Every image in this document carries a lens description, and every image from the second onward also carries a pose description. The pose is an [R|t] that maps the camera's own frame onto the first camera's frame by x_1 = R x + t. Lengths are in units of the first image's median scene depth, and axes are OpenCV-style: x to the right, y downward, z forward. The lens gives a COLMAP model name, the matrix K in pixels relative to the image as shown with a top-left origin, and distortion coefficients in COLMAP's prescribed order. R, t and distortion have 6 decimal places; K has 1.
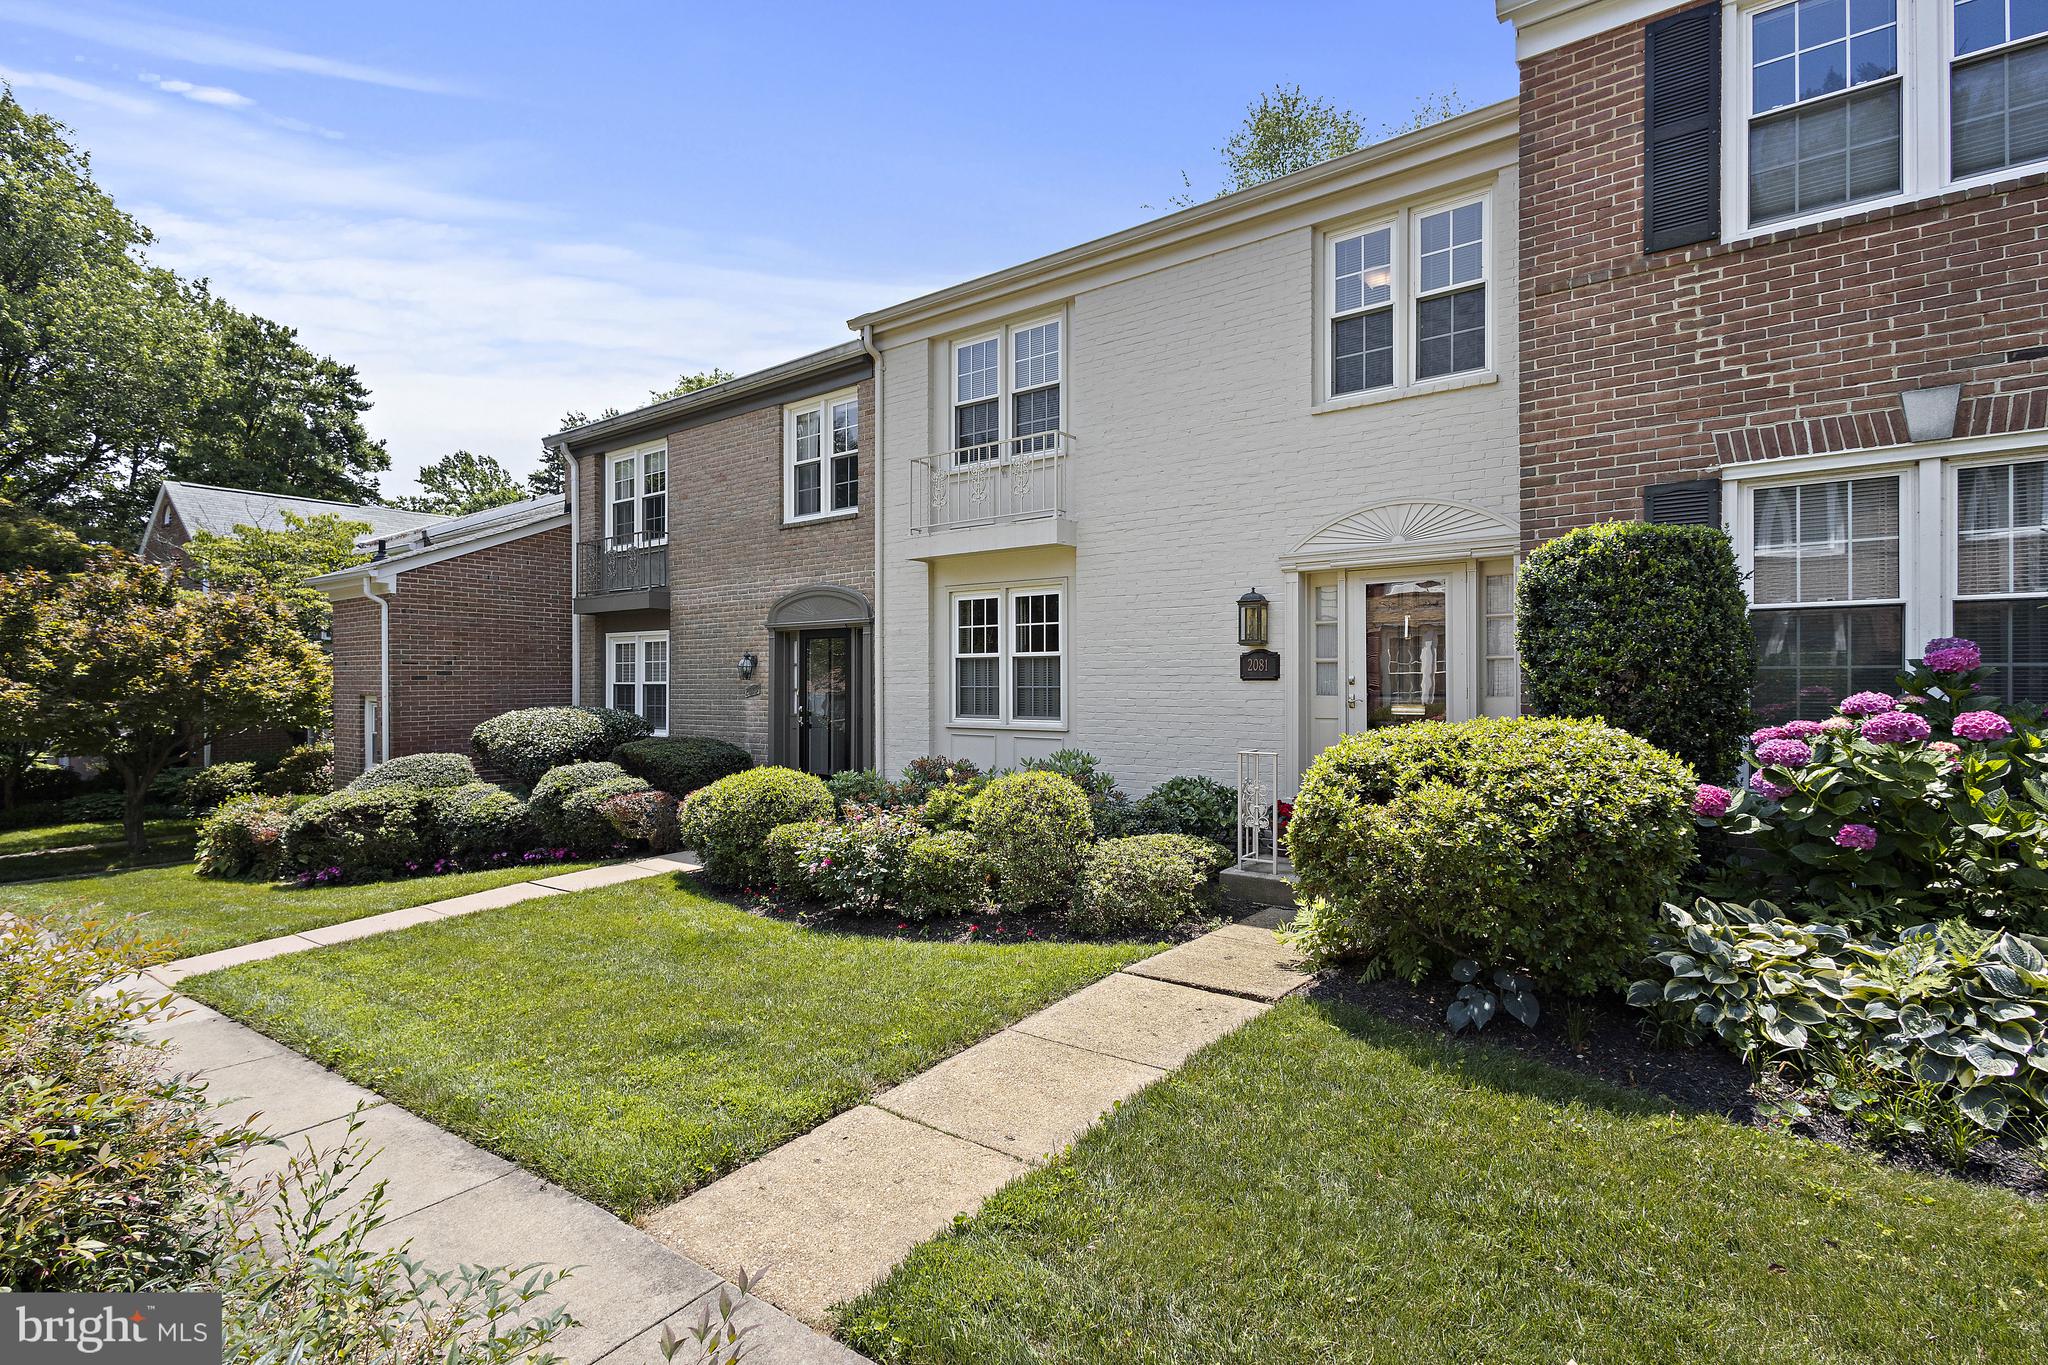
lens RADIAL K [[941.6, 0, 951.2], [0, 941.6, 684.4], [0, 0, 1]] dist [0.007563, -0.001504]
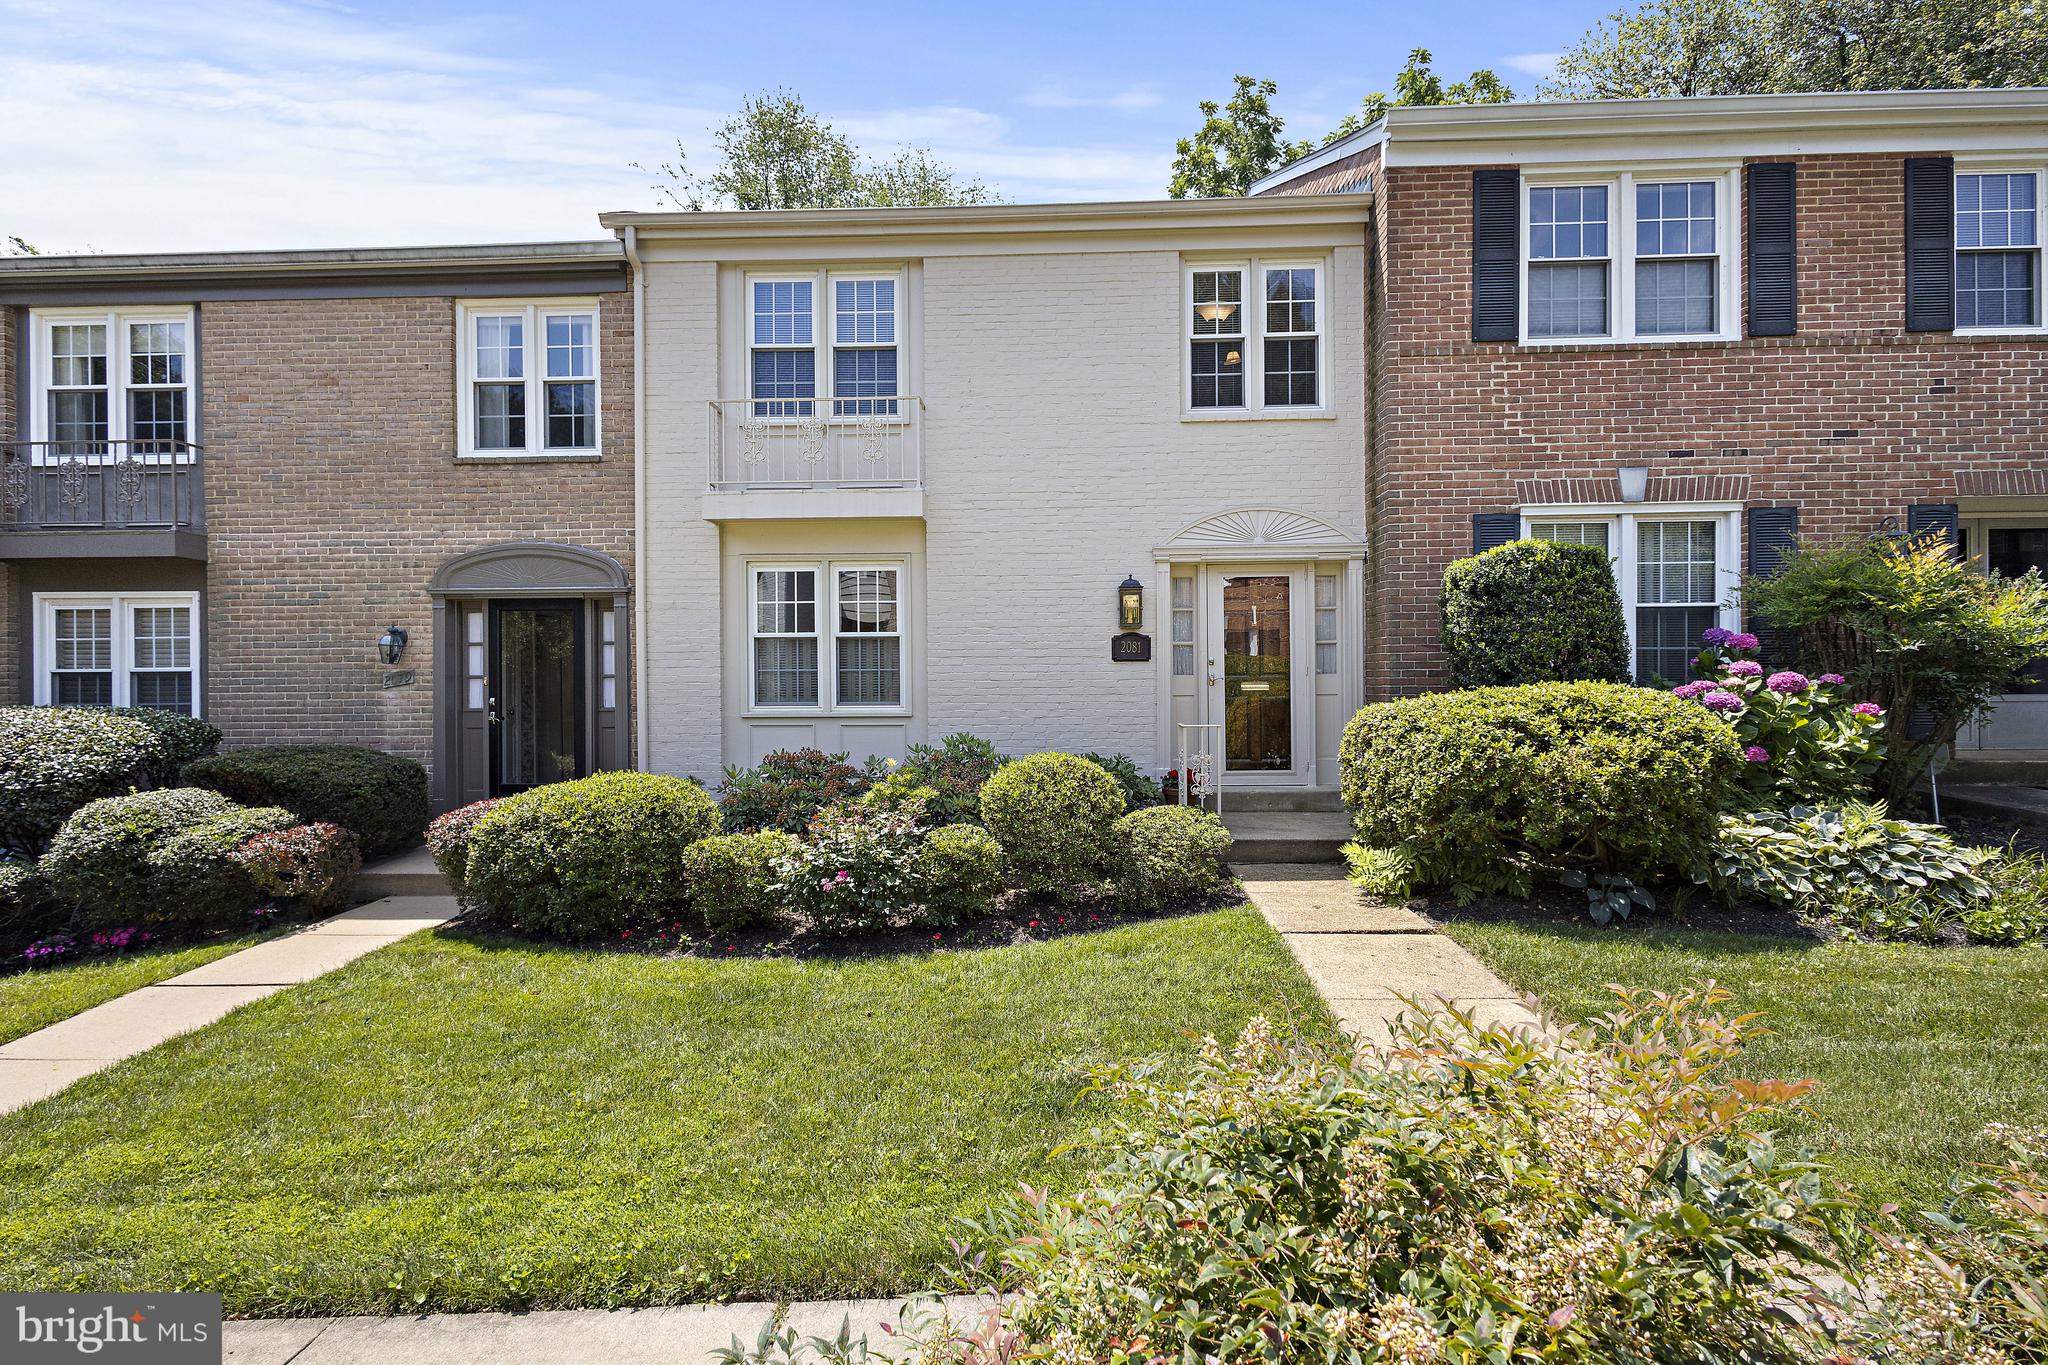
lens RADIAL K [[941.6, 0, 1021.5], [0, 941.6, 680.2], [0, 0, 1]] dist [0.007563, -0.001504]
pose [[0.815319, -0.007067, 0.578968, -0.373042], [0.005371, 0.999975, 0.004642, 0.011016], [-0.578987, -0.000675, 0.815337, 0.182016]]
